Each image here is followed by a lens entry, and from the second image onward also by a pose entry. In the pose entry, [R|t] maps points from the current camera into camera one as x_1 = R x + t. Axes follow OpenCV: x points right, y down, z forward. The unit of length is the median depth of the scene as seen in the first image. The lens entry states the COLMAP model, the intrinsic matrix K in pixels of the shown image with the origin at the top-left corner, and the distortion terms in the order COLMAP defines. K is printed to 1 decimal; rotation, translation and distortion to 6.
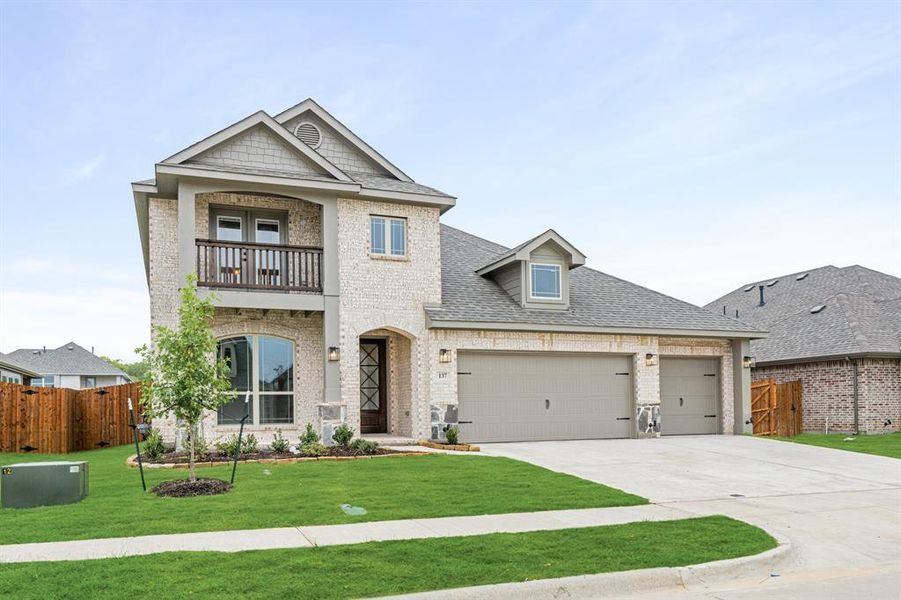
lens RADIAL K [[381.8, 0, 450.5], [0, 381.8, 315.8], [0, 0, 1]] dist [-0.000548, -0.000163]
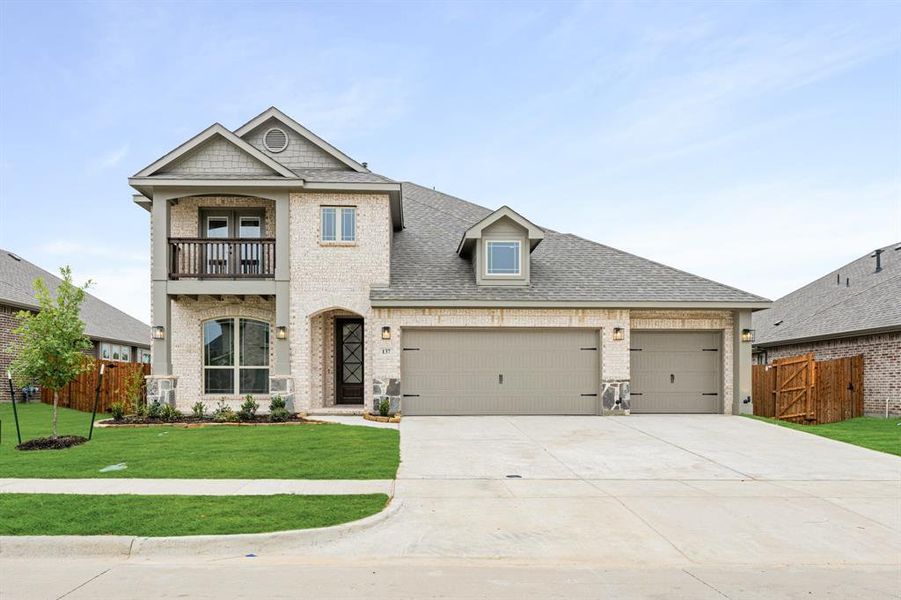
lens RADIAL K [[358.7, 0, 450.5], [0, 358.7, 300.0], [0, 0, 1]] dist [-0.000071, -0.000118]
pose [[0.982656, -0.030866, -0.182853, 0.315687], [0.032737, 0.999438, 0.007221, 0.010637], [0.182527, -0.013082, 0.983114, 0.045251]]
